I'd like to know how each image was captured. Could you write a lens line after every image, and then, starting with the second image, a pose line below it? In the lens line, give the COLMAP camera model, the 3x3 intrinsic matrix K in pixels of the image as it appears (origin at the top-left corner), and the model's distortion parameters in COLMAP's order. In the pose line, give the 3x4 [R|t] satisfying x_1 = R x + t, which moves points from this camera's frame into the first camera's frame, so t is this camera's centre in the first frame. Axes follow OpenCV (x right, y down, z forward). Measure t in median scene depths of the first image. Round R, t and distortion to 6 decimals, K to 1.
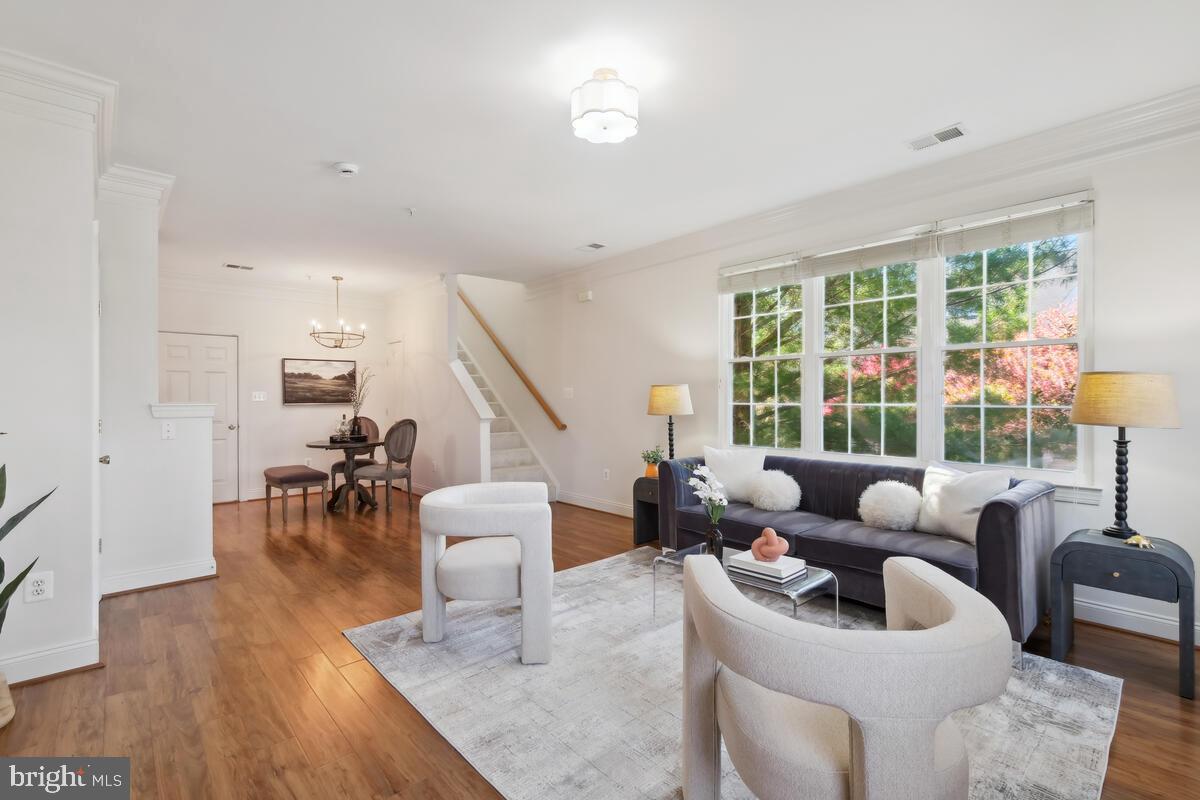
lens RADIAL K [[534.8, 0, 600.8], [0, 534.8, 398.5], [0, 0, 1]] dist [0.003071, -0.000486]
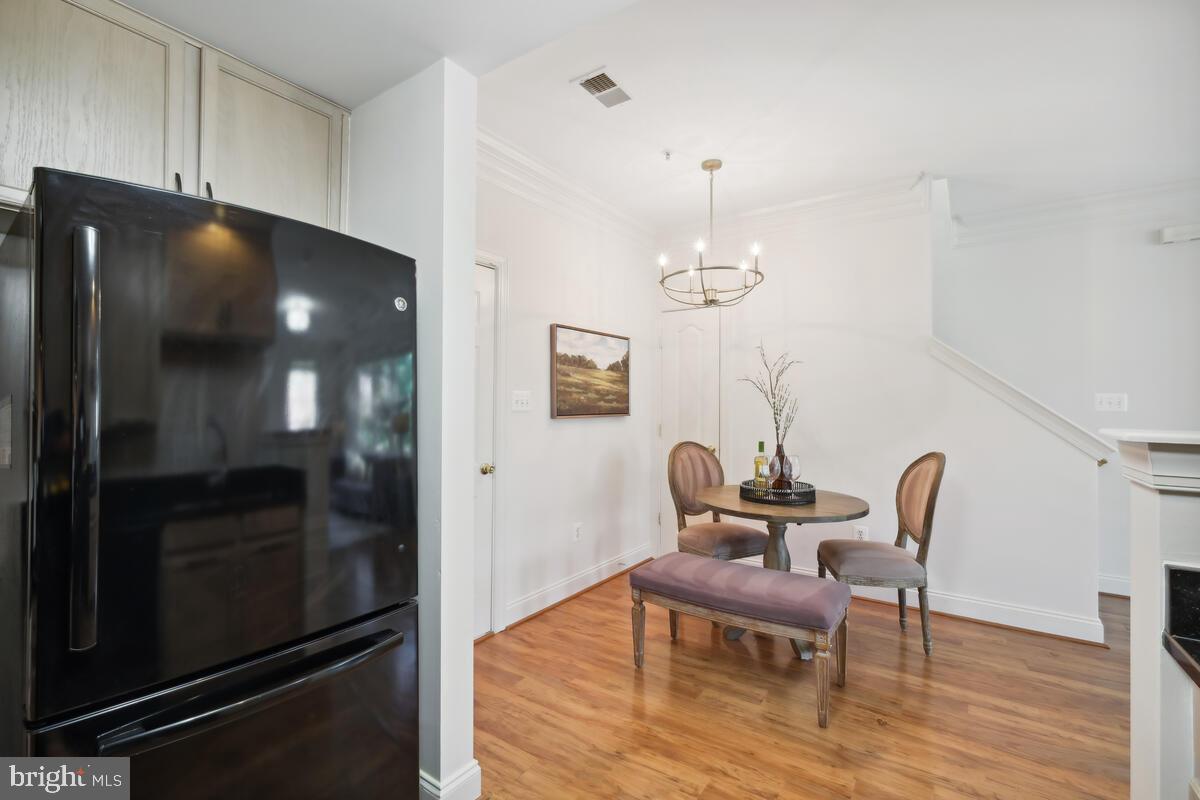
lens RADIAL K [[534.8, 0, 595.5], [0, 534.8, 394.9], [0, 0, 1]] dist [0.003071, -0.000486]
pose [[0.973981, 0.013802, 0.226211, -0.751707], [-0.009907, 0.999783, -0.018348, -0.001654], [-0.226415, 0.015630, 0.973906, 0.579566]]
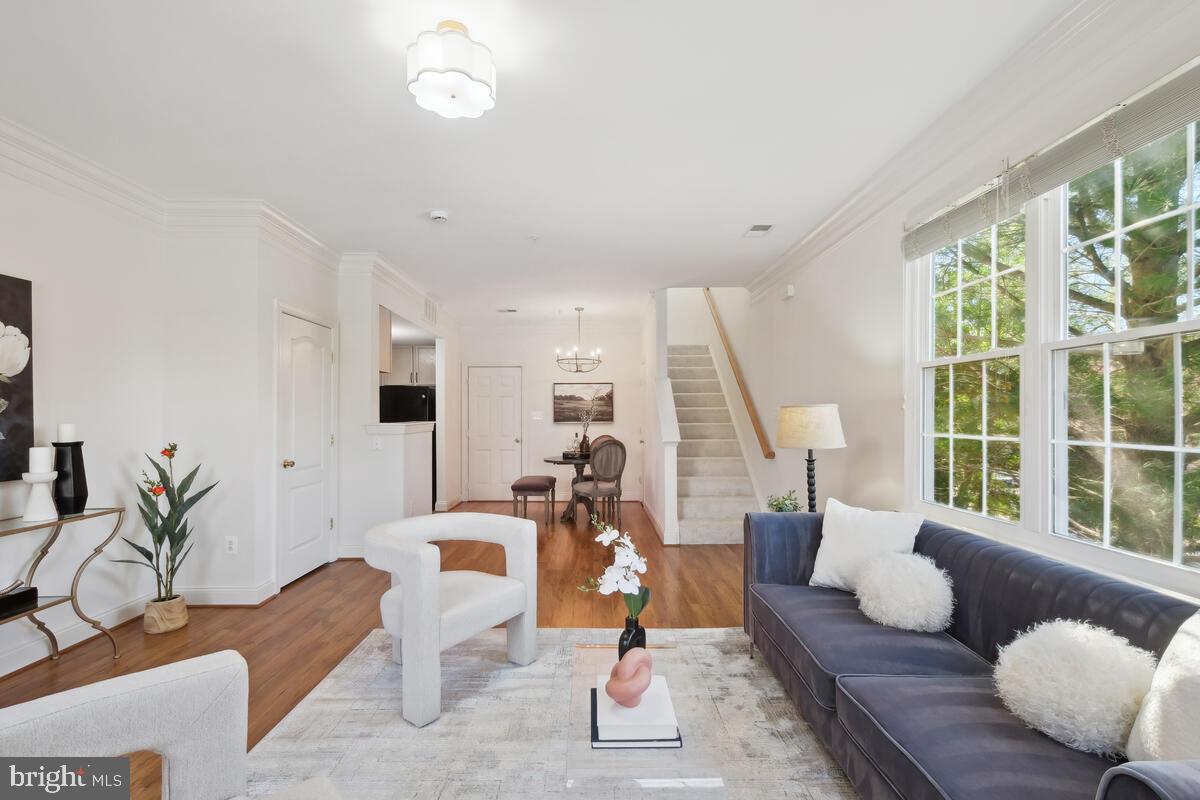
lens RADIAL K [[534.8, 0, 599.1], [0, 534.8, 414.6], [0, 0, 1]] dist [0.003071, -0.000486]
pose [[0.745640, 0.003518, -0.666340, 0.291121], [-0.003037, 0.999994, 0.001882, -0.010159], [0.666342, 0.000620, 0.745646, 0.220316]]
